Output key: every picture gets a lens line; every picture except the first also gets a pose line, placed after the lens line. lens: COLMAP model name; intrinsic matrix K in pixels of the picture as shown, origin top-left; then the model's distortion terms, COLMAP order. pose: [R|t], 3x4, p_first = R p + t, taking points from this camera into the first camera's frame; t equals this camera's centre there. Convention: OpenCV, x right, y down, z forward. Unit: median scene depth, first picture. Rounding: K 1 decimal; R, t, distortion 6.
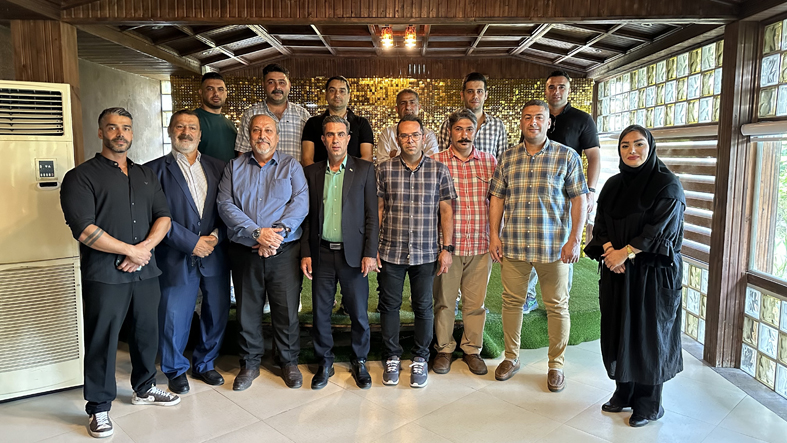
lens RADIAL K [[553.1, 0, 395.5], [0, 553.1, 221.3], [0, 0, 1]] dist [0.105977, -0.138415]
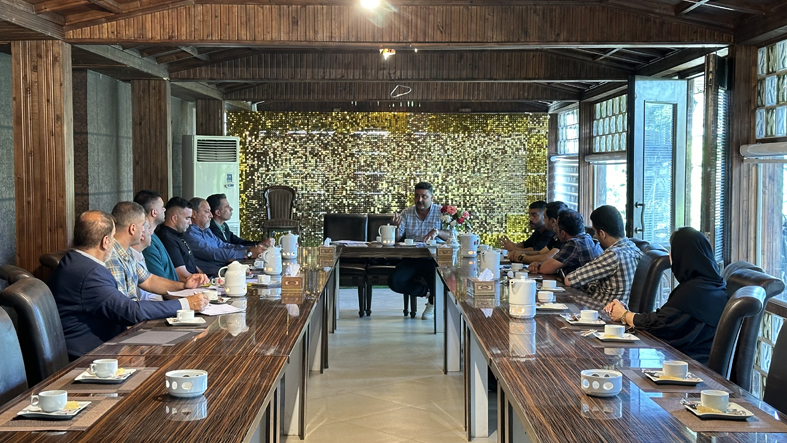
lens RADIAL K [[1103.7, 0, 393.5], [0, 1103.7, 221.5], [0, 0, 1]] dist [0.116408, -0.000798]
pose [[0.999995, 0.002656, 0.001947, -0.018613], [-0.002496, 0.996961, -0.077857, 0.229256], [-0.002148, 0.077852, 0.996963, -1.825156]]
